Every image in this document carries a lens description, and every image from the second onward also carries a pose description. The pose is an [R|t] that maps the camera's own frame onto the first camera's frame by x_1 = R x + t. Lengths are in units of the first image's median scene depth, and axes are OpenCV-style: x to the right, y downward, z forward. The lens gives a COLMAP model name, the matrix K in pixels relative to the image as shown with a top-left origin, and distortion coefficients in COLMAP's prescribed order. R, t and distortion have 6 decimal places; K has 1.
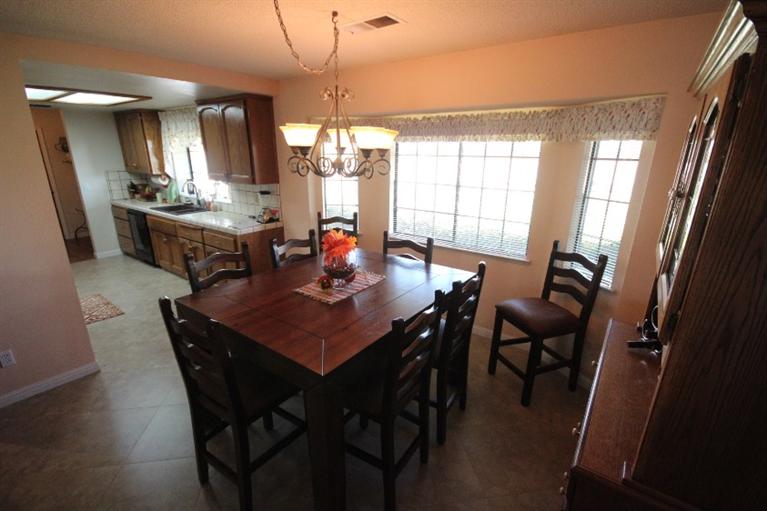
lens RADIAL K [[357.2, 0, 383.4], [0, 357.2, 268.0], [0, 0, 1]] dist [0.001193, -0.000917]
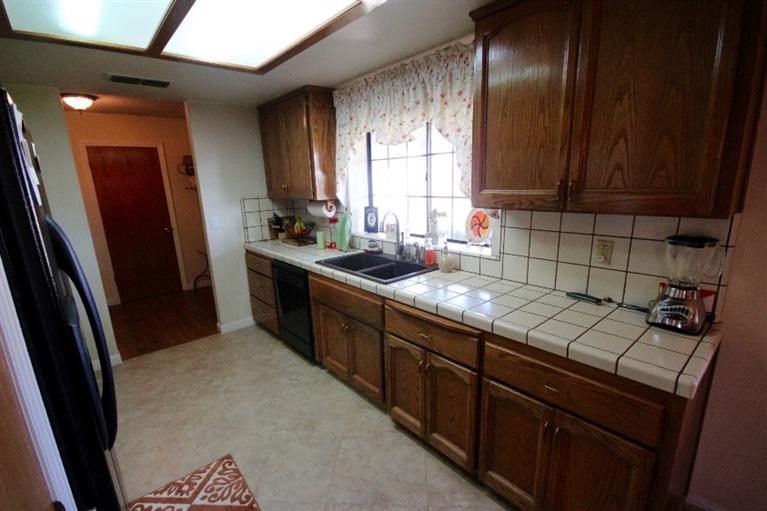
lens RADIAL K [[357.2, 0, 383.4], [0, 357.2, 268.0], [0, 0, 1]] dist [0.001193, -0.000917]
pose [[0.974543, 0.013484, -0.223794, -0.400947], [-0.029200, 0.997321, -0.067064, -0.115676], [0.222290, 0.071891, 0.972326, 0.462666]]
